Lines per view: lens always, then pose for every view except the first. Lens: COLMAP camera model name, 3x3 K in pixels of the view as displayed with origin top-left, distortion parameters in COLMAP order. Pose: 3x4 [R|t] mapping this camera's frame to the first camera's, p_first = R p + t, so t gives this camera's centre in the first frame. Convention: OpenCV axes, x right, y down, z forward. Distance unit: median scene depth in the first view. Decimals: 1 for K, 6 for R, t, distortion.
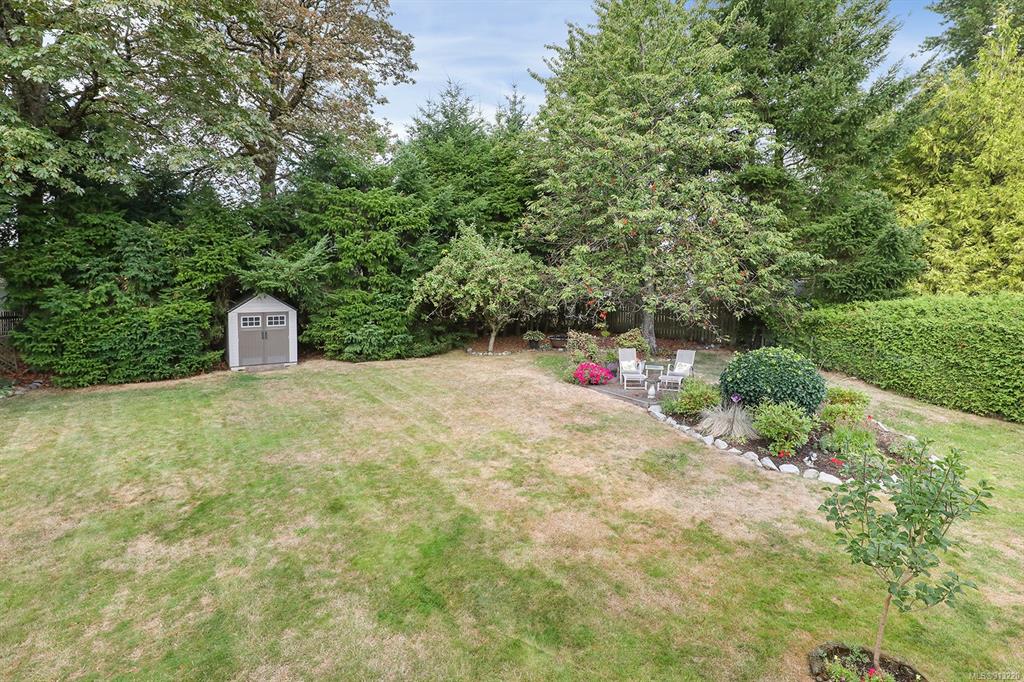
lens RADIAL K [[515.7, 0, 511.4], [0, 515.7, 318.3], [0, 0, 1]] dist [0.000744, -0.000054]
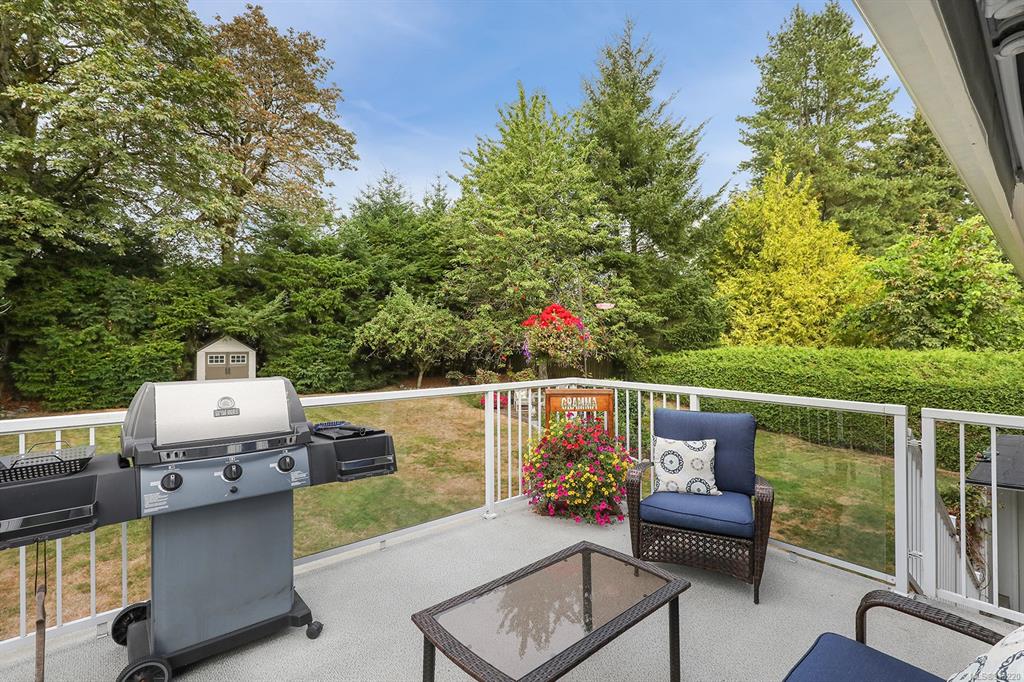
lens RADIAL K [[466.3, 0, 518.4], [0, 466.3, 372.5], [0, 0, 1]] dist [0.000361, 0.000317]
pose [[0.987754, 0.007097, 0.155856, 0.029899], [-0.008823, 0.999907, 0.010383, 0.020726], [-0.155768, -0.011631, 0.987725, -0.208193]]
